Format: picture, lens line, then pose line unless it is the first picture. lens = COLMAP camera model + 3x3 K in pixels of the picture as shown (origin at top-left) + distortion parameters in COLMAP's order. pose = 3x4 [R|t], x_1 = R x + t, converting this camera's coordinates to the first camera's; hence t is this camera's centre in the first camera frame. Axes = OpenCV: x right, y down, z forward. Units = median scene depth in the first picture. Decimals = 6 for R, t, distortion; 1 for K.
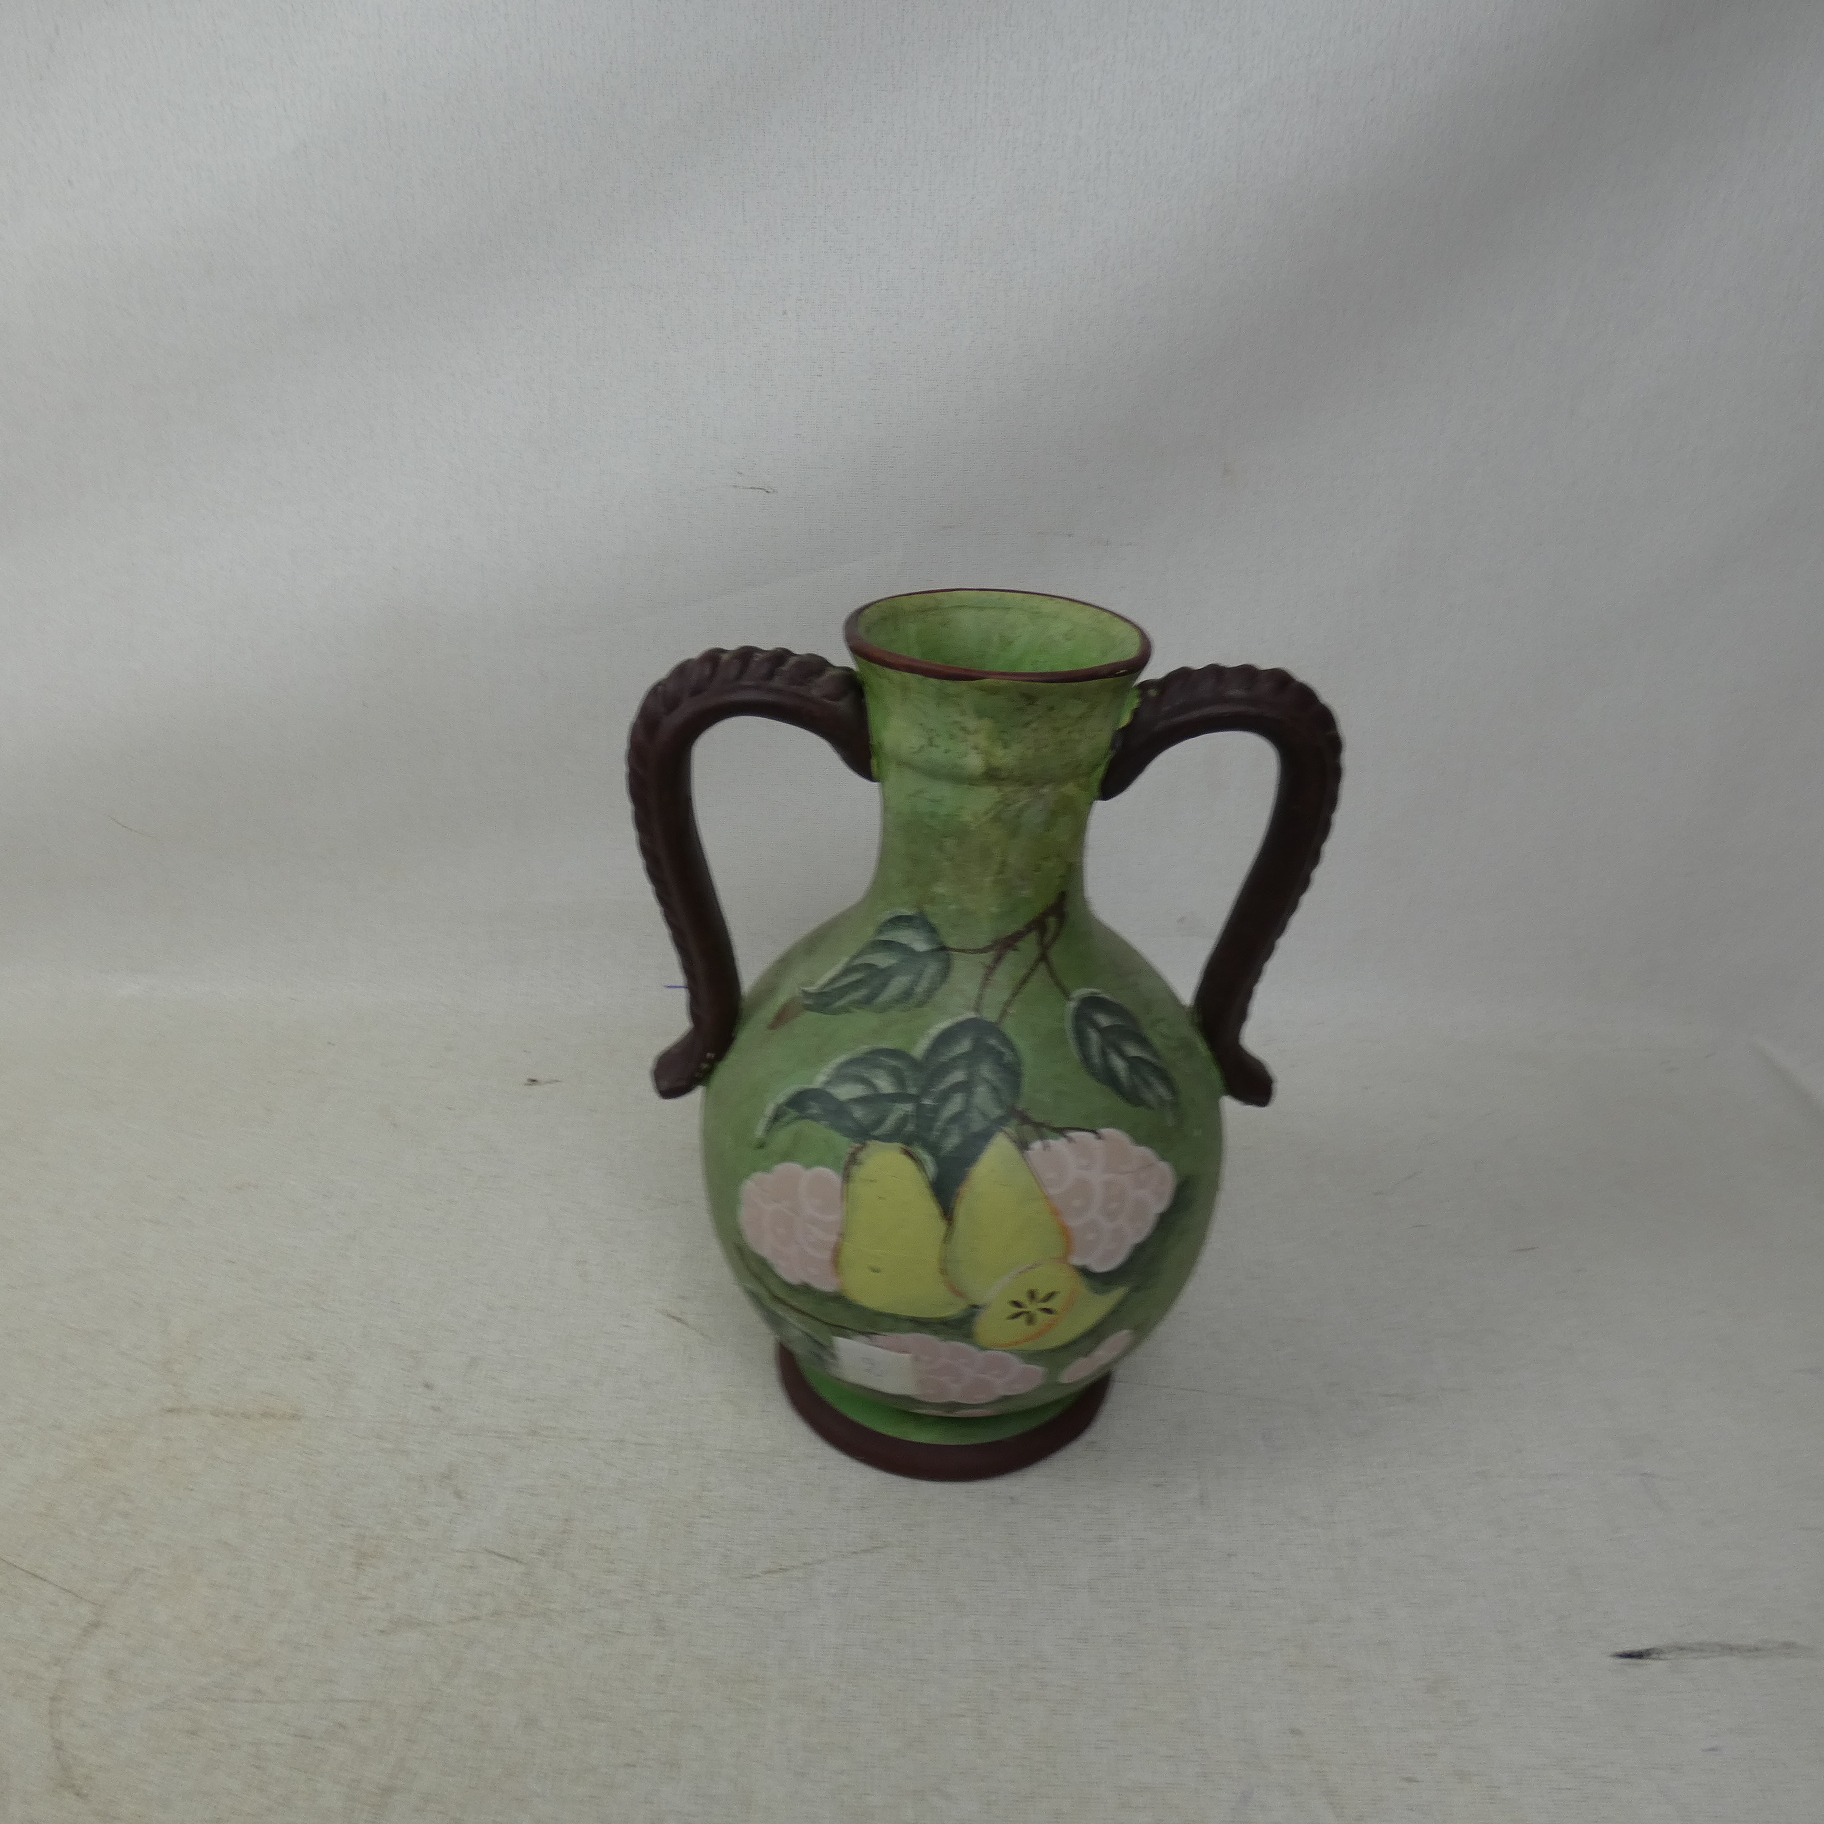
lens RADIAL K [[1448.7, 0, 915.0], [0, 1448.7, 906.8], [0, 0, 1]] dist [0.011930, -0.016854]
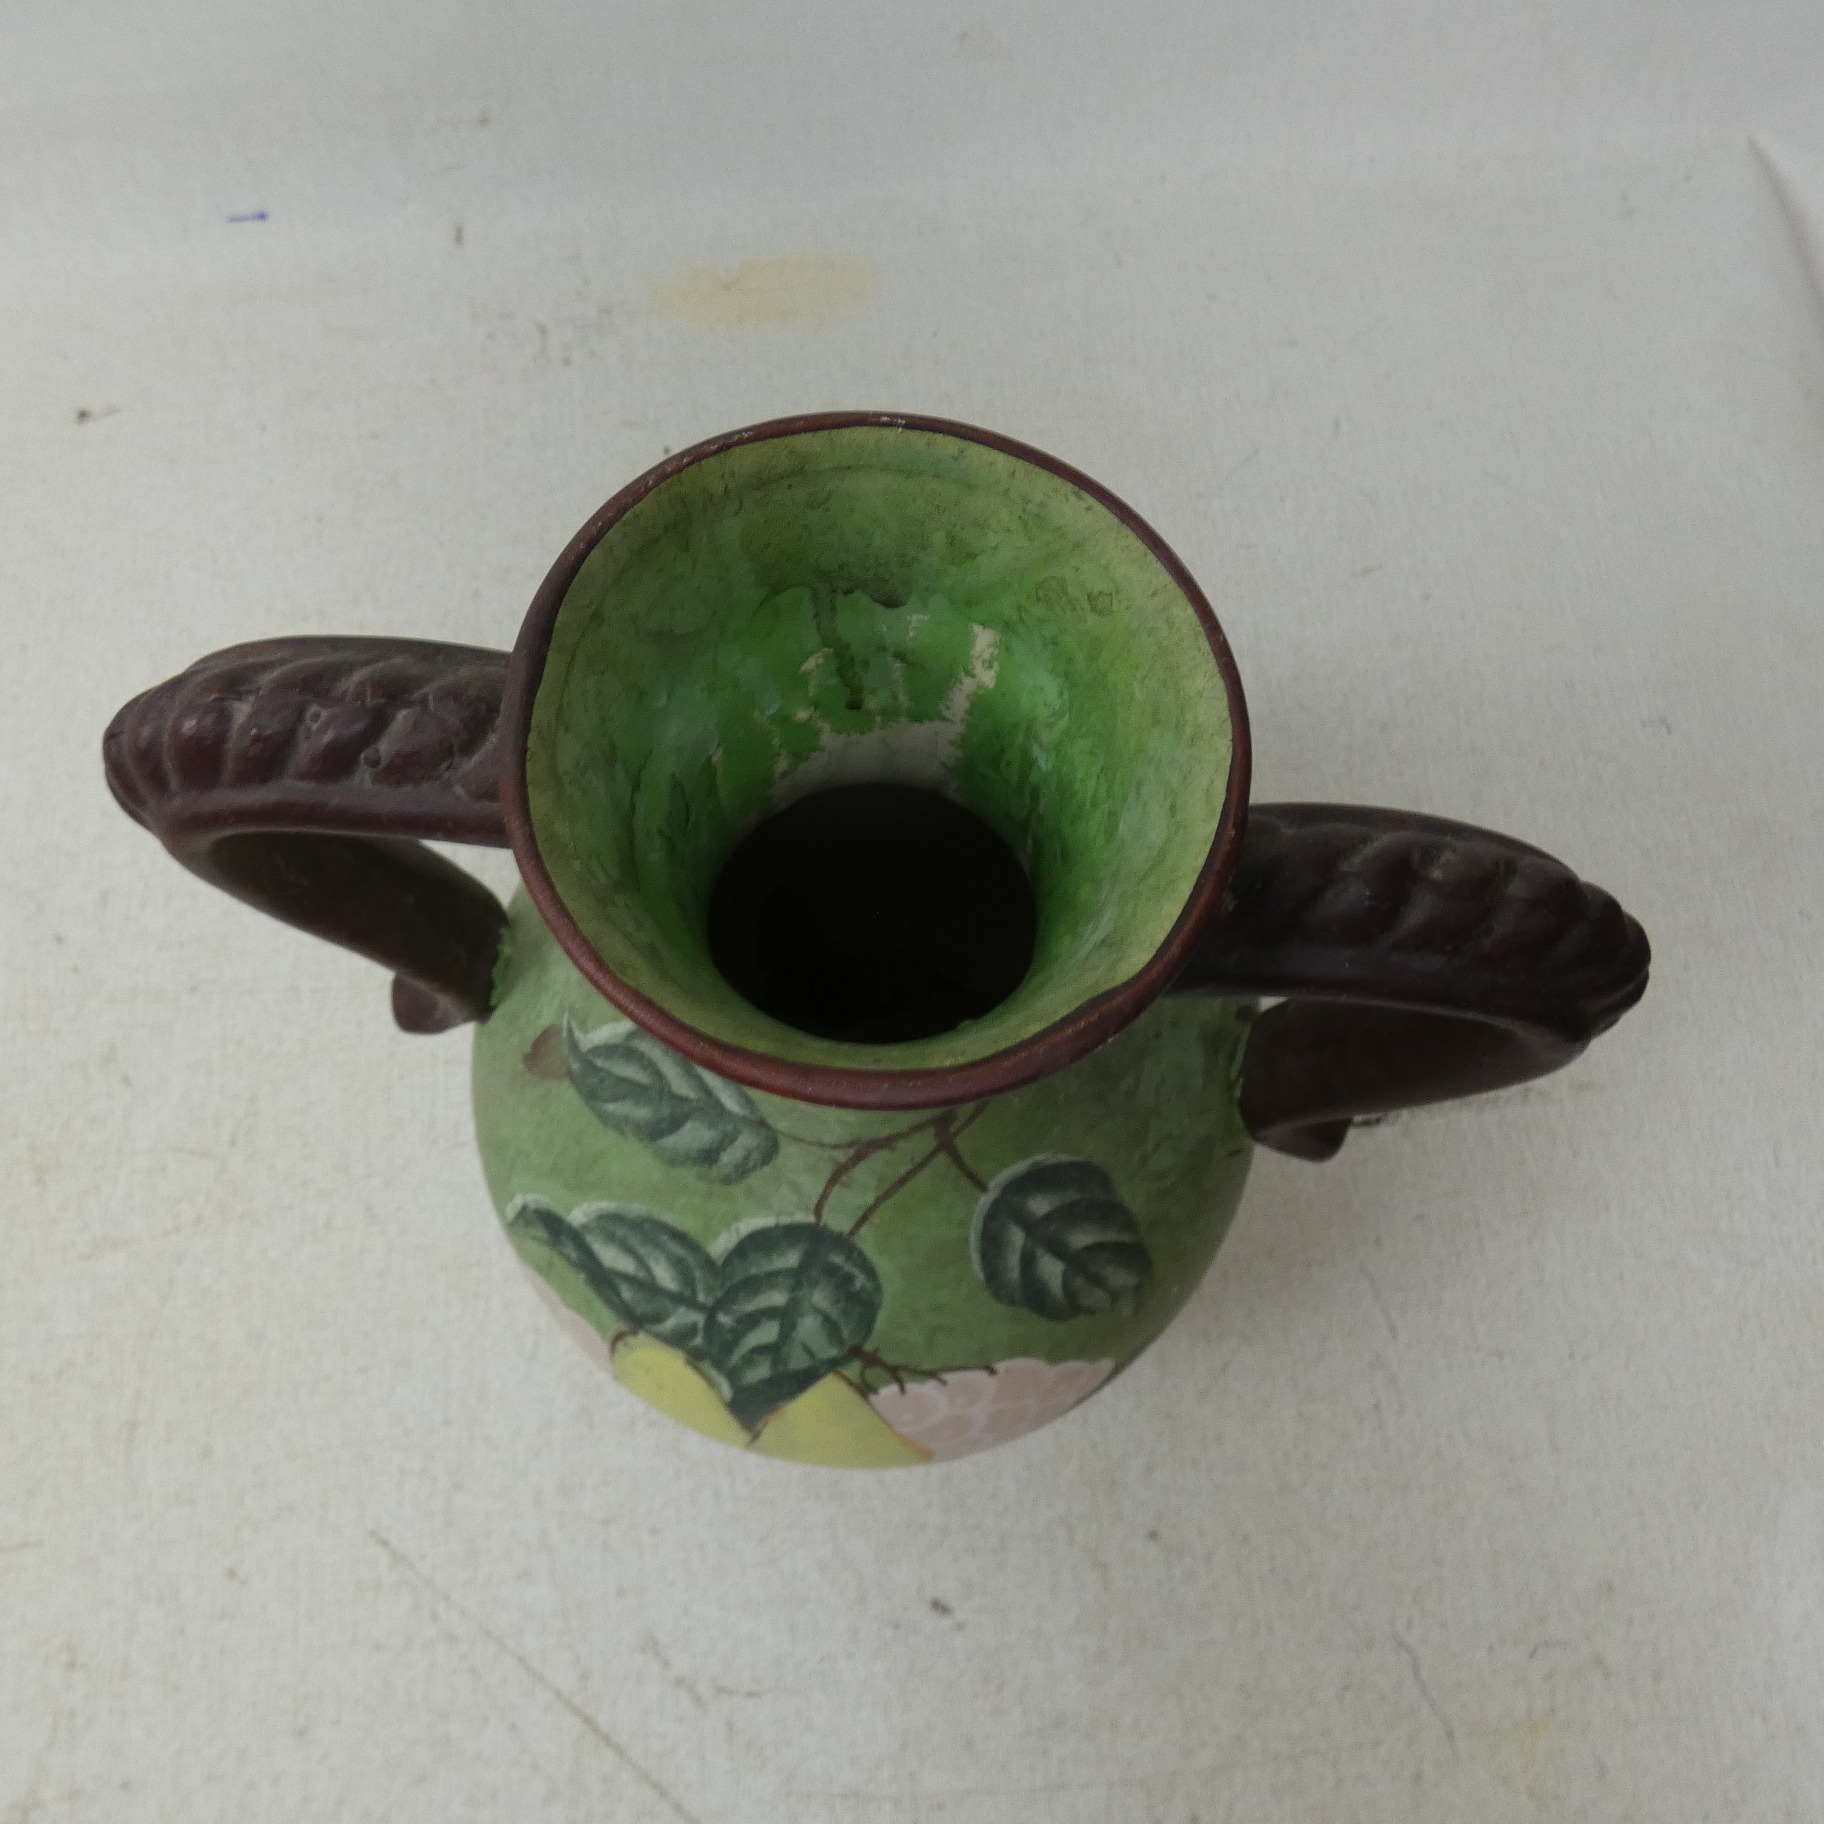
lens RADIAL K [[1448.7, 0, 904.8], [0, 1448.7, 905.8], [0, 0, 1]] dist [0.011930, -0.016854]
pose [[0.983414, 0.164096, -0.077263, 0.102617], [-0.062450, 0.706283, 0.705169, -0.435024], [0.170285, -0.688648, 0.704817, 0.669970]]
